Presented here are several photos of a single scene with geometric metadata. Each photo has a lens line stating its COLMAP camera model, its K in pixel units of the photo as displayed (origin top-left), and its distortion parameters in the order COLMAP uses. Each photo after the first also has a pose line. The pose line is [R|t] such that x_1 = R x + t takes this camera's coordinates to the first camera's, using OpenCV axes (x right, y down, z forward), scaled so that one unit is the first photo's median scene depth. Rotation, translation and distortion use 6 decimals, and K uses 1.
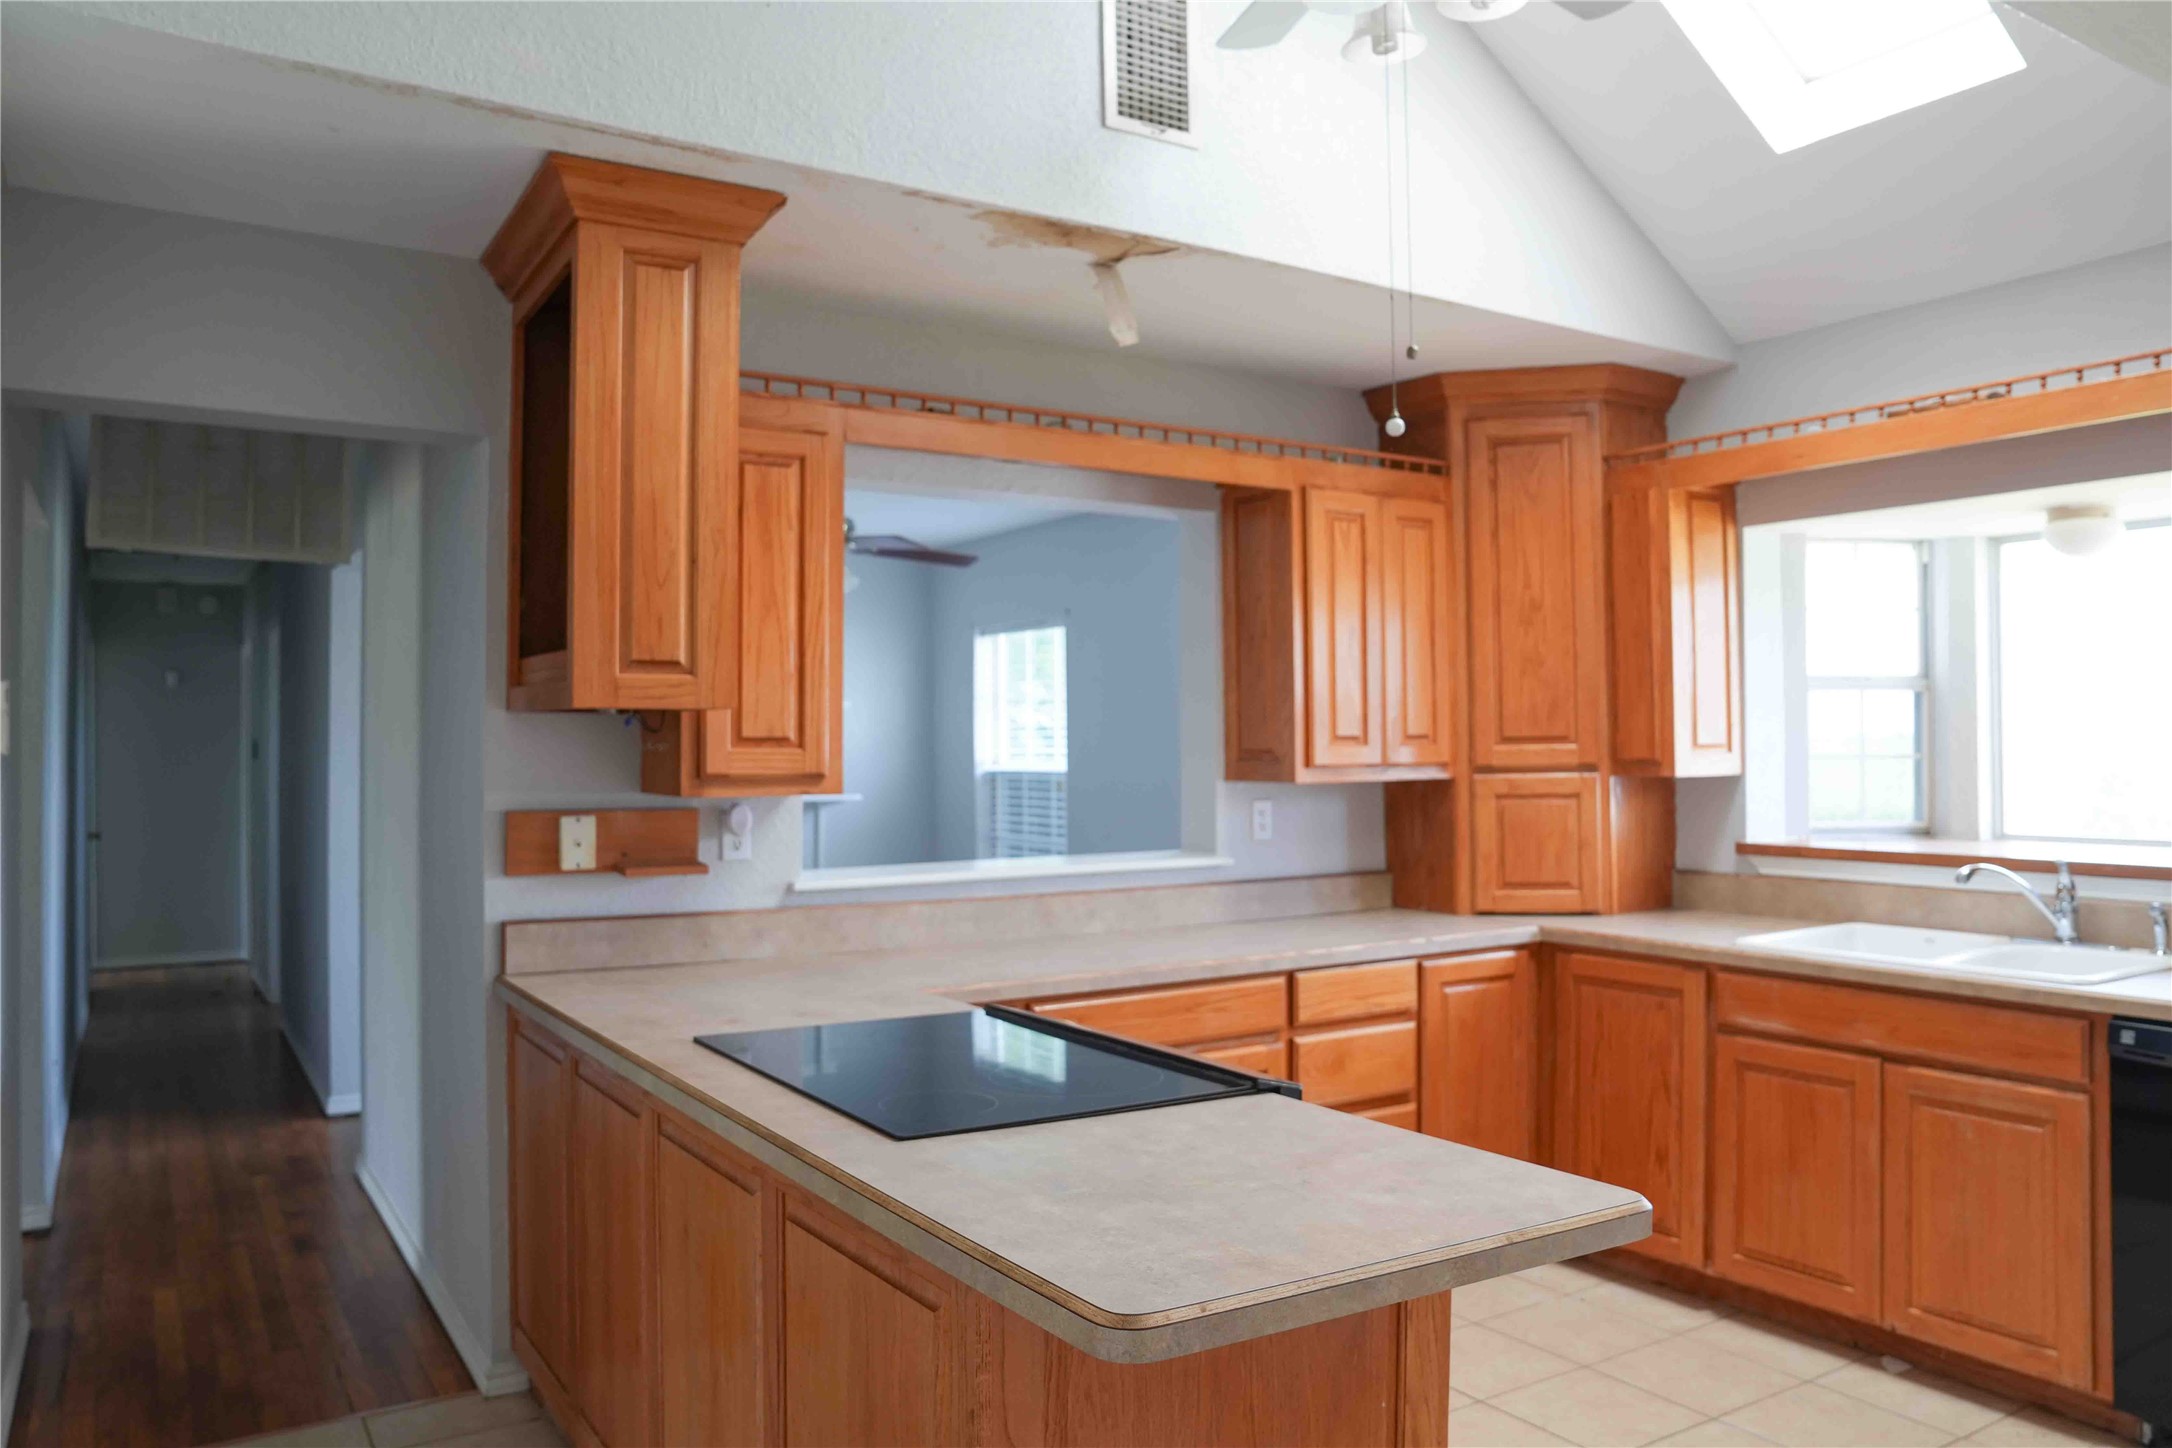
lens RADIAL K [[1580.1, 0, 1086.0], [0, 1580.1, 724.0], [0, 0, 1]] dist [-0.006260, 0.004251]
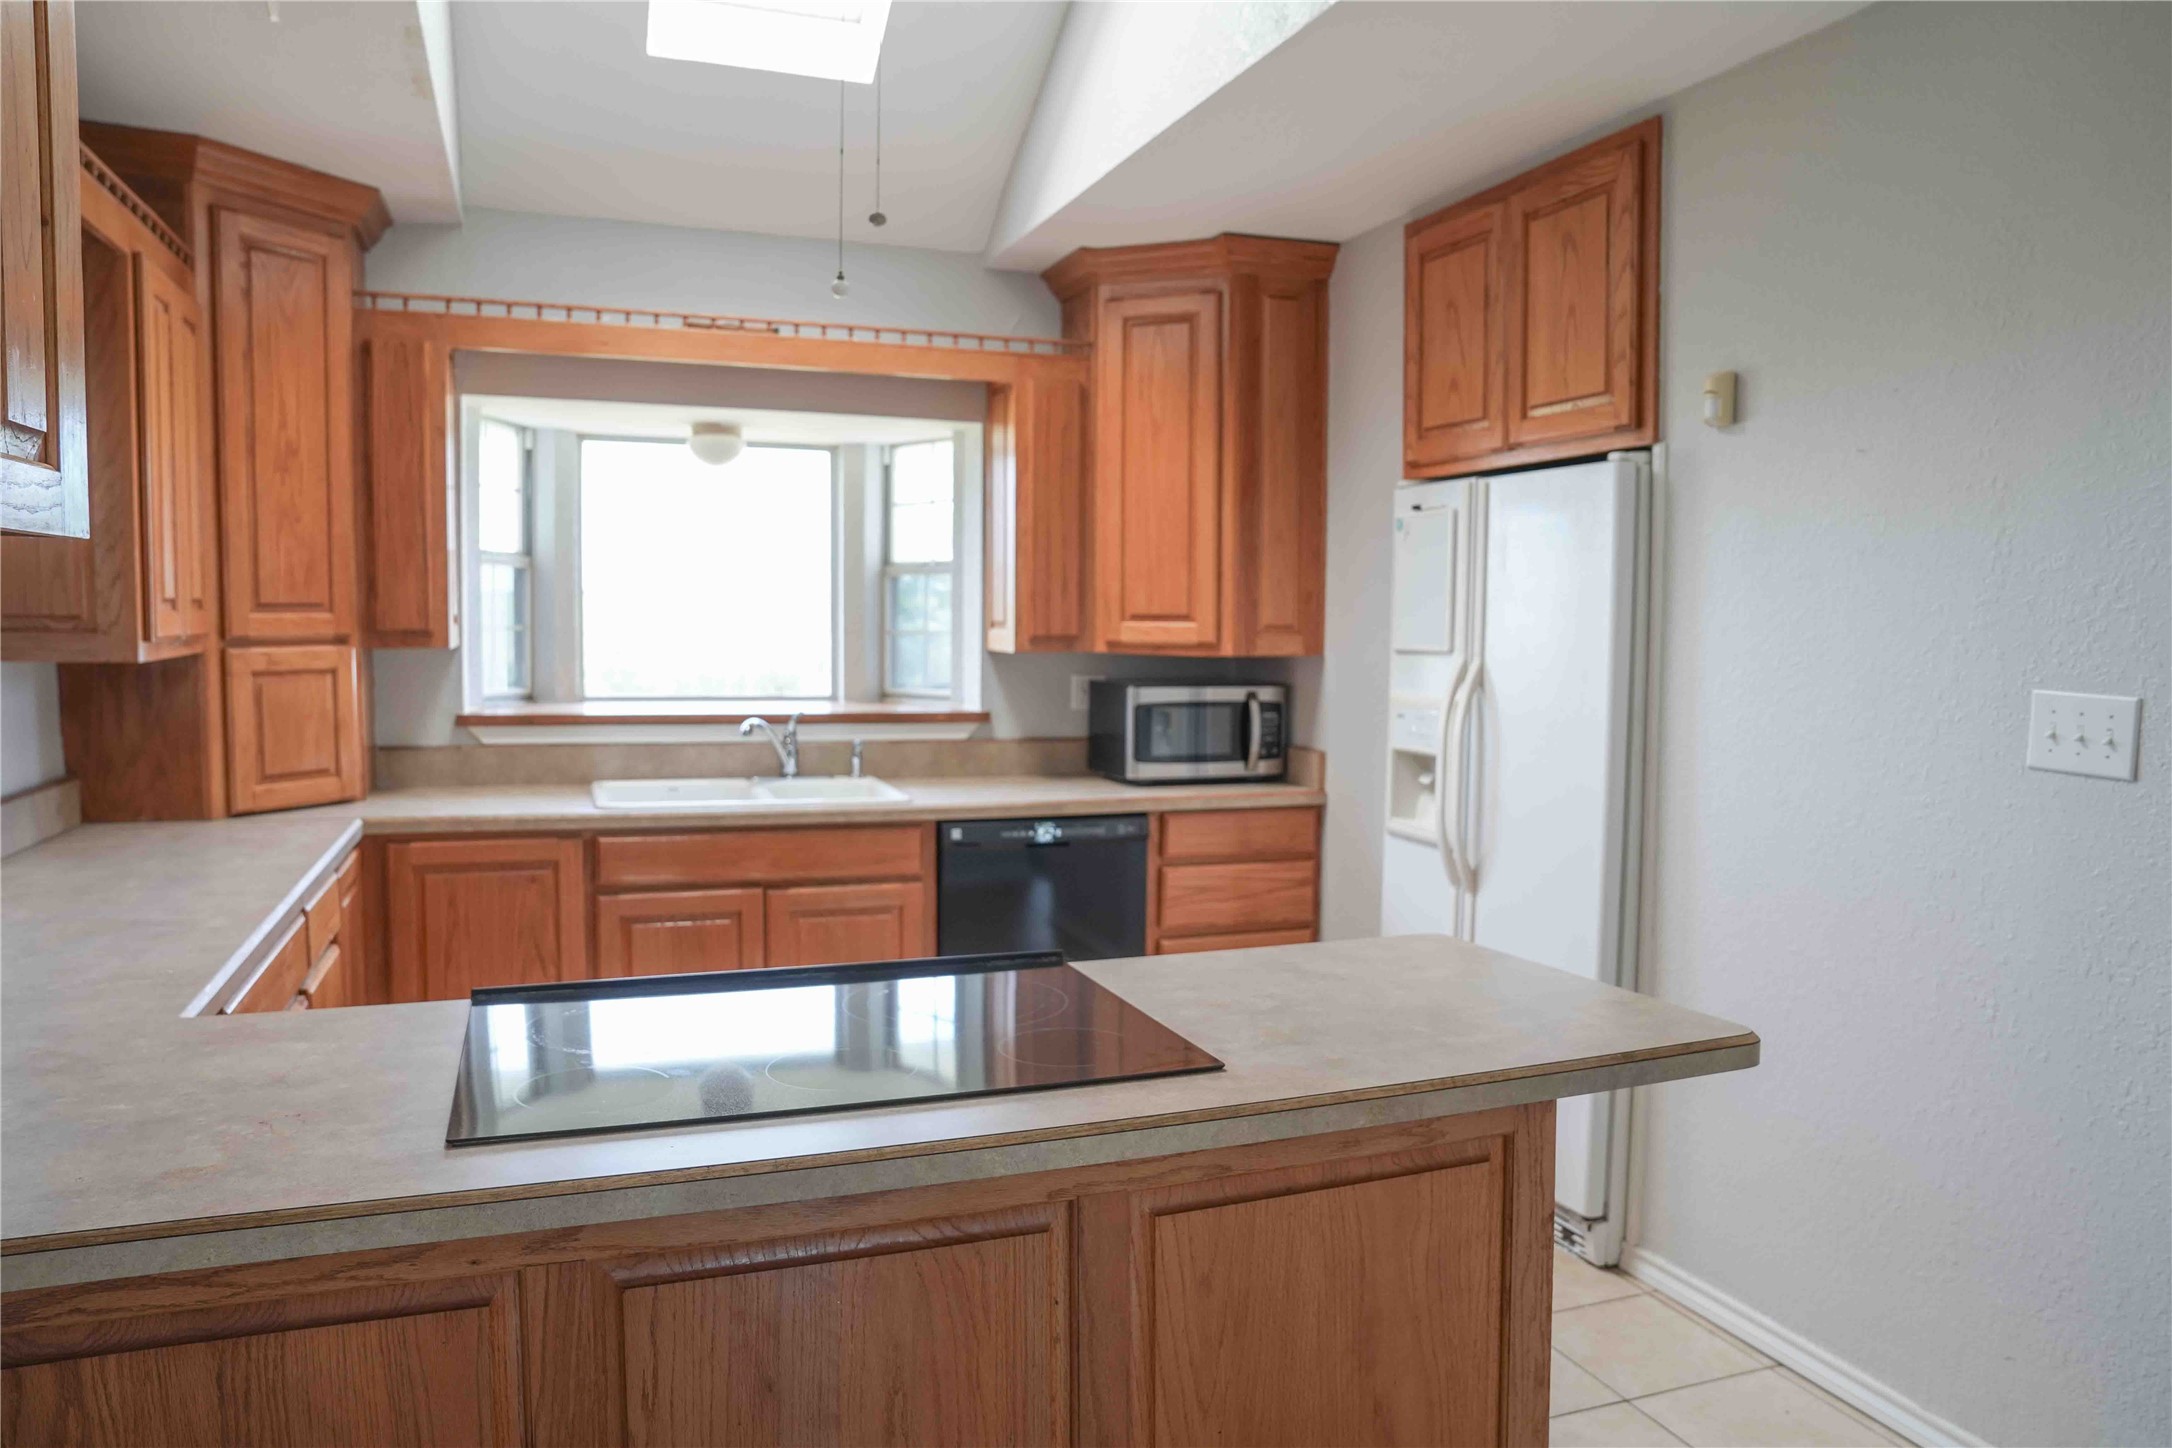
lens RADIAL K [[1580.1, 0, 1086.0], [0, 1580.1, 724.0], [0, 0, 1]] dist [-0.006260, 0.004251]
pose [[0.263292, -0.054408, 0.963181, -0.443239], [-0.028669, 0.997526, 0.064185, 0.005958], [-0.964290, -0.044513, 0.261081, 0.364449]]
